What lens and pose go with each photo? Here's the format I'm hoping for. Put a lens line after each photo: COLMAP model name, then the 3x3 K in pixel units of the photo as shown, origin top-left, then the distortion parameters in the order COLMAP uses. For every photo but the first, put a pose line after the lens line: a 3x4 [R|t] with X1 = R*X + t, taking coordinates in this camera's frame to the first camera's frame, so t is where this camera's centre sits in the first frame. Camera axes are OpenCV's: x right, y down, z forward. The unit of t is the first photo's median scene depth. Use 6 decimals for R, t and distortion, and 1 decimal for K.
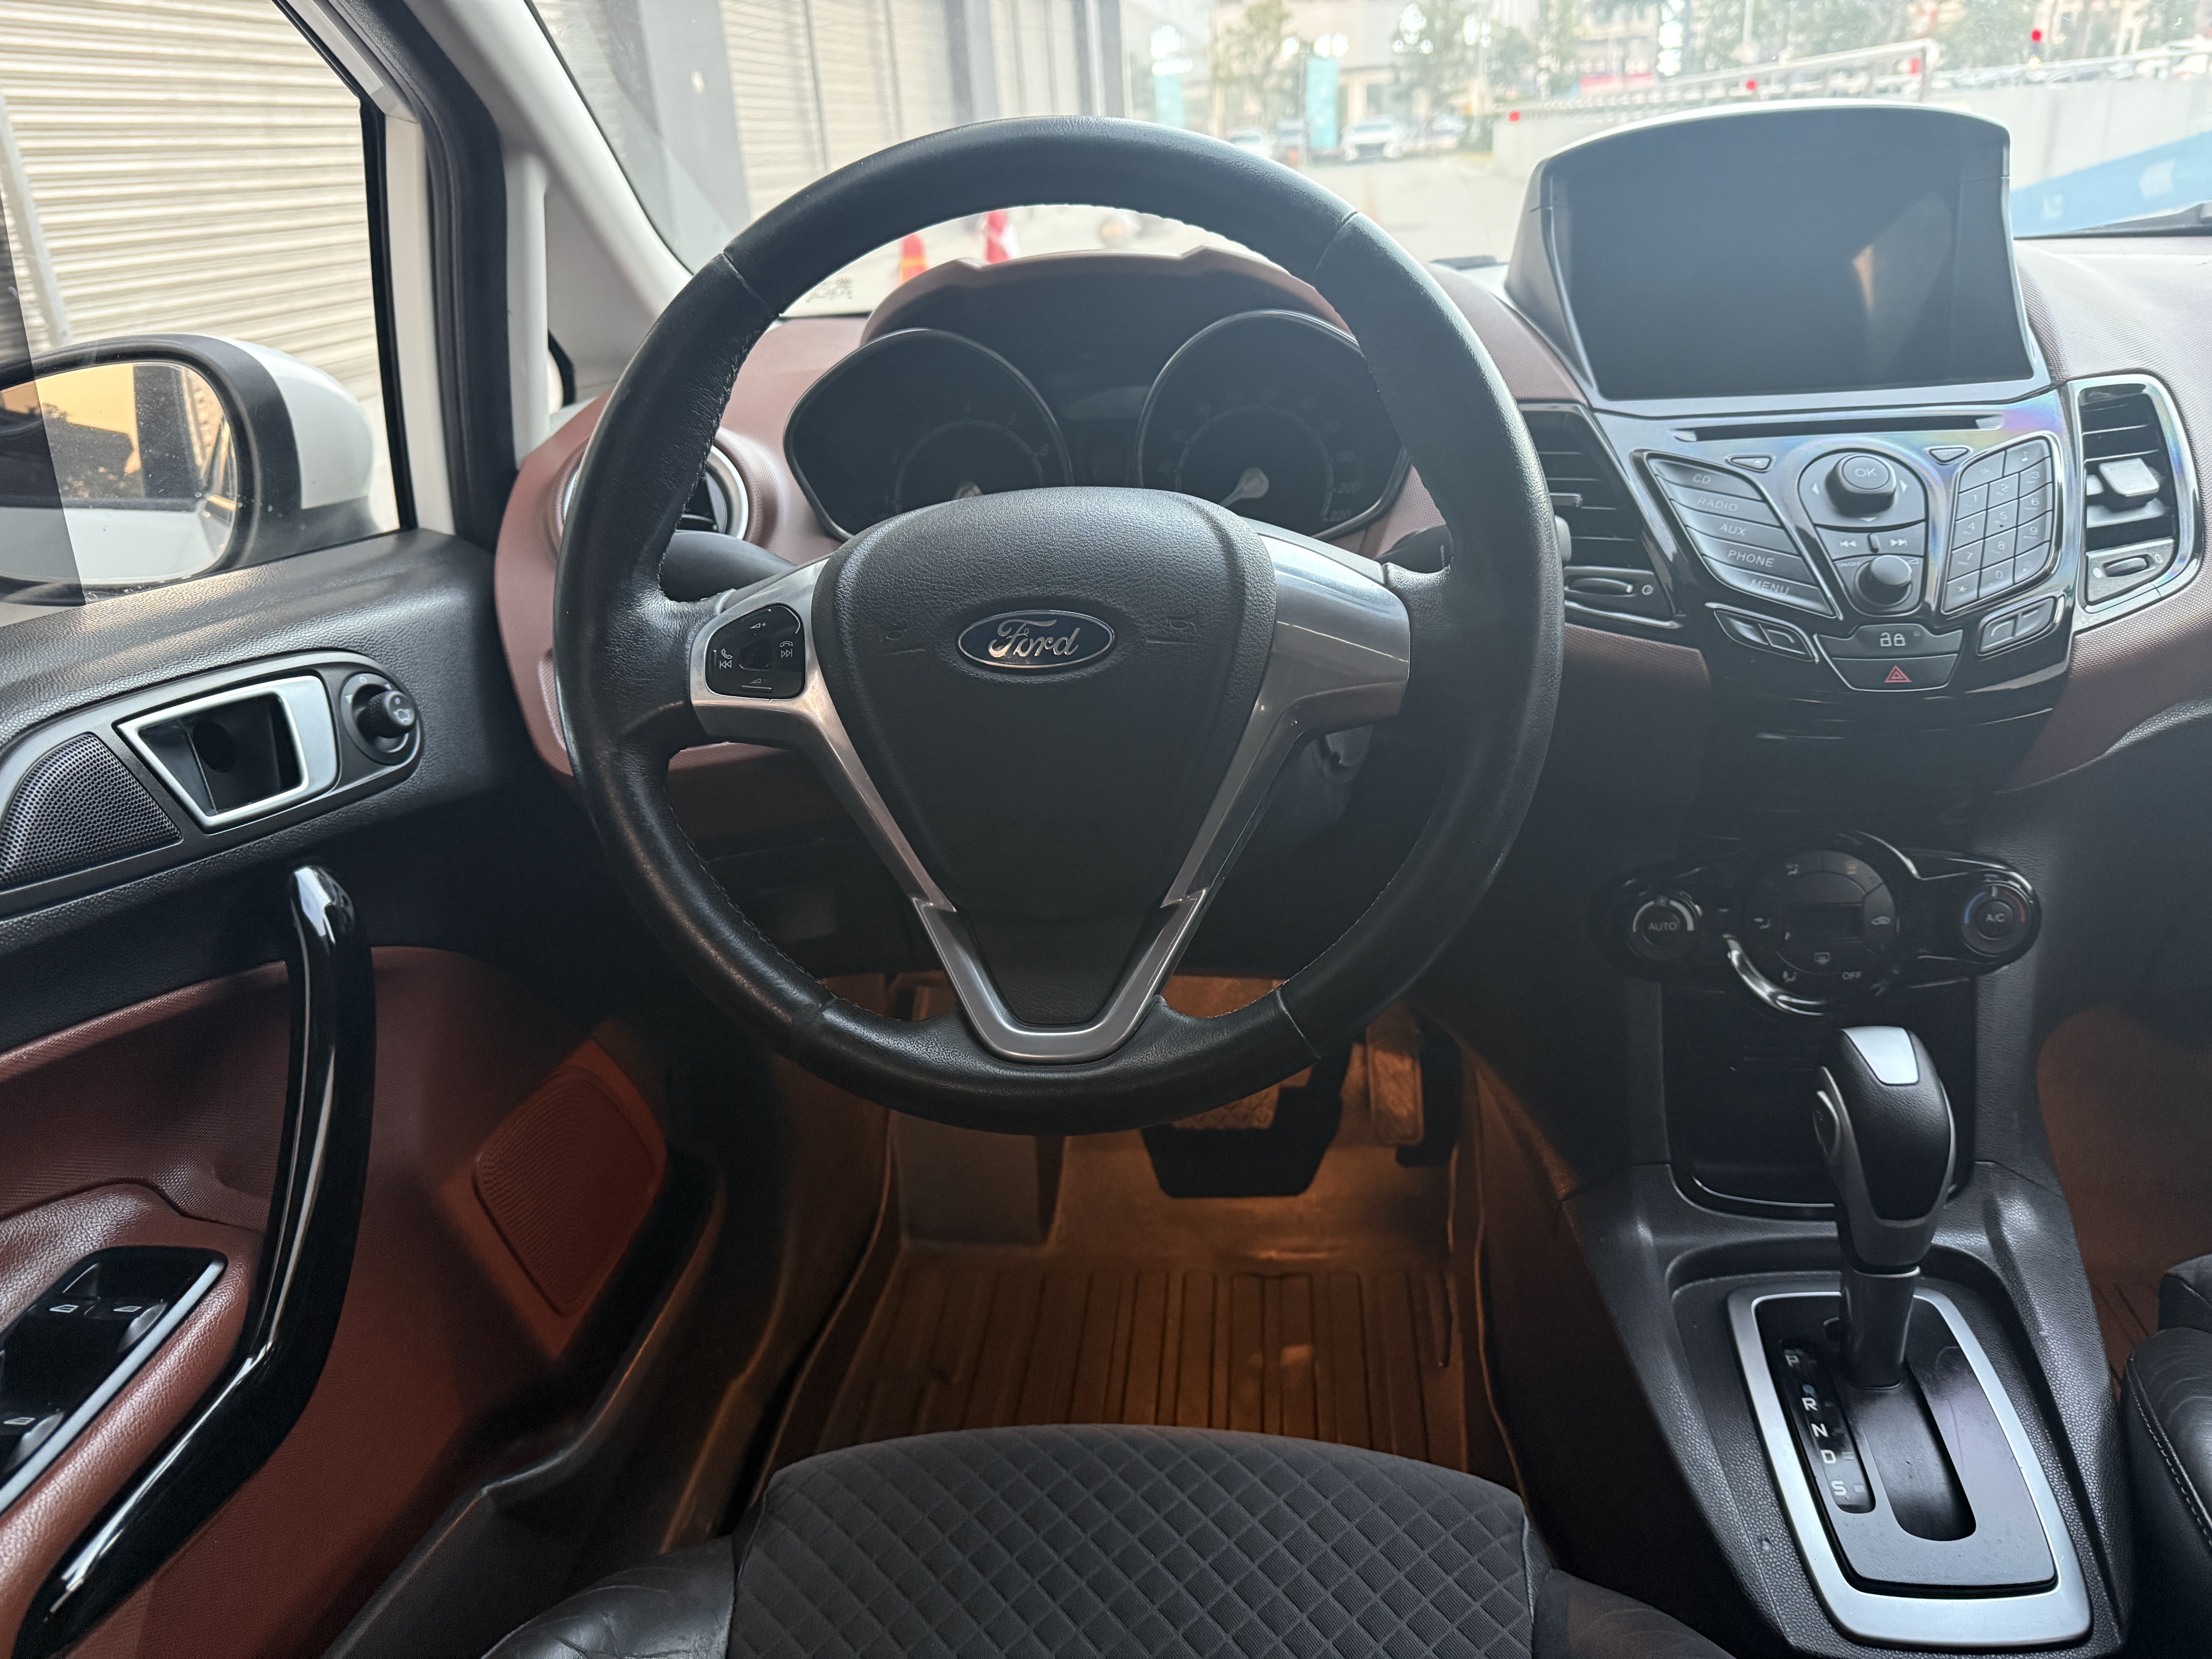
lens RADIAL K [[1553.0, 0, 1106.0], [0, 1553.0, 829.5], [0, 0, 1]] dist [0.035612, -0.055624]
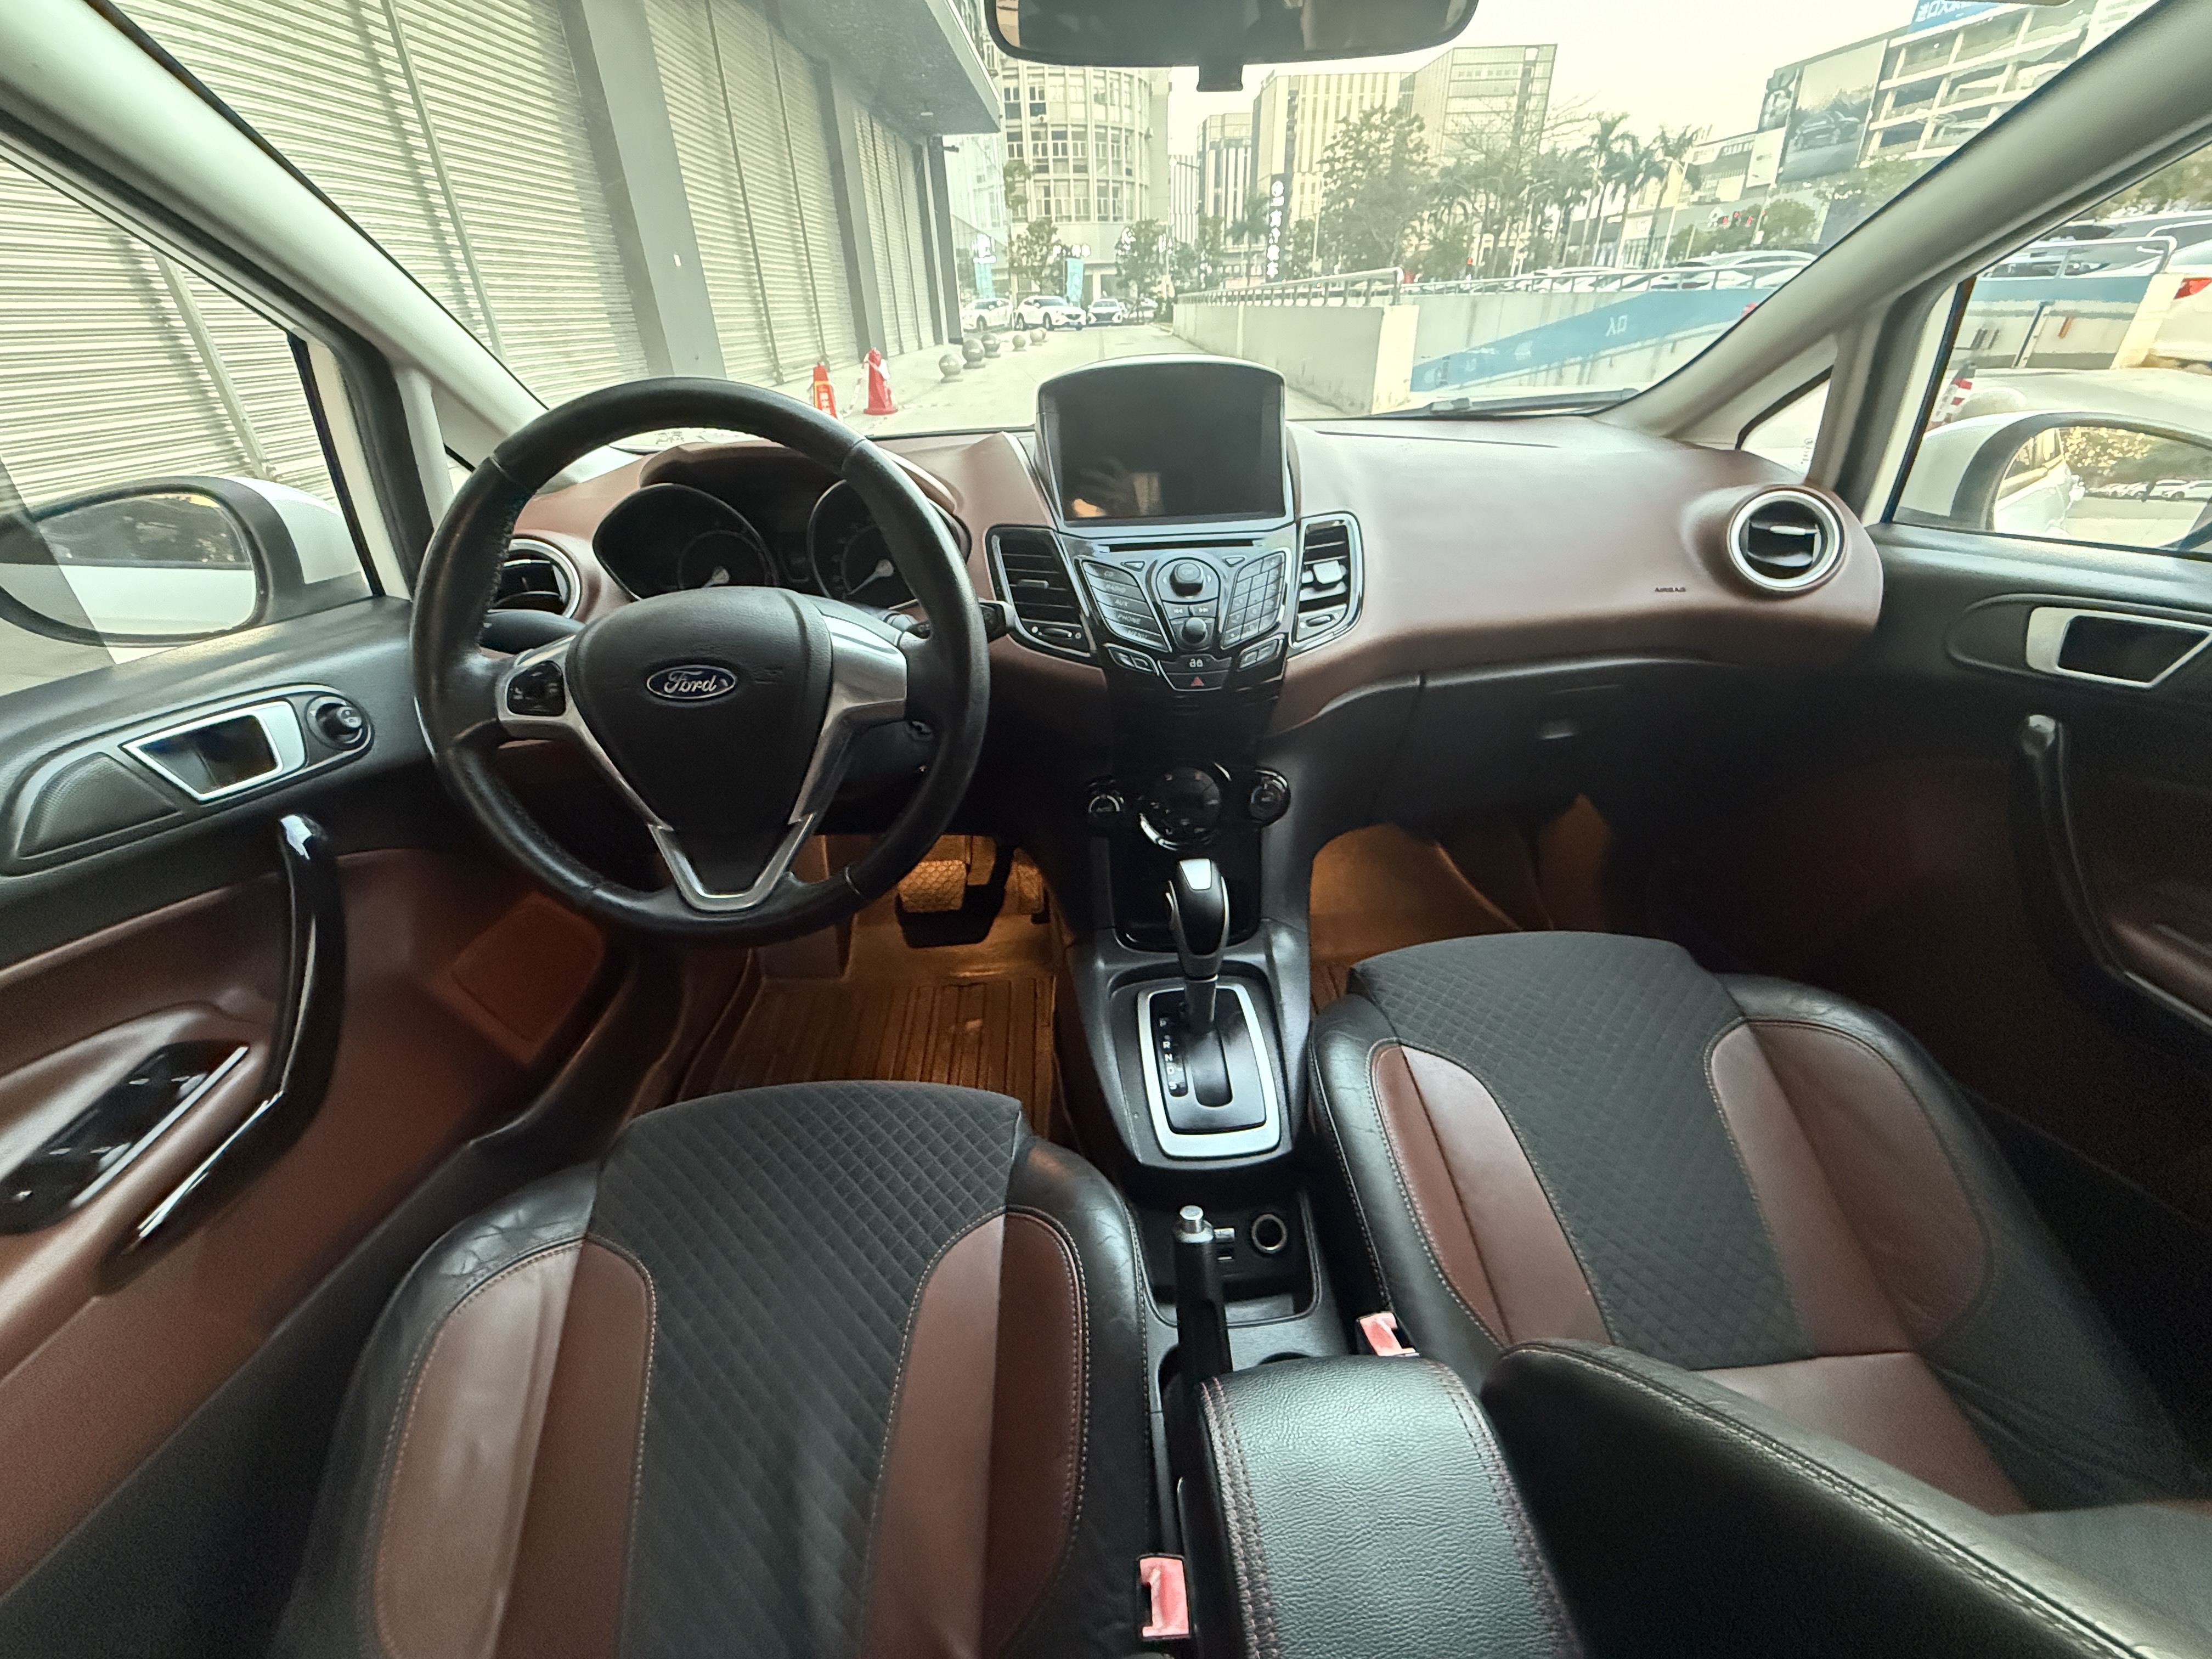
lens RADIAL K [[867.4, 0, 1106.0], [0, 867.4, 829.5], [0, 0, 1]] dist [-0.000631, -0.000273]
pose [[0.990190, -0.042812, 0.133006, 0.239284], [0.025011, 0.990836, 0.132734, -0.062045], [-0.137470, -0.128106, 0.982187, -0.062007]]
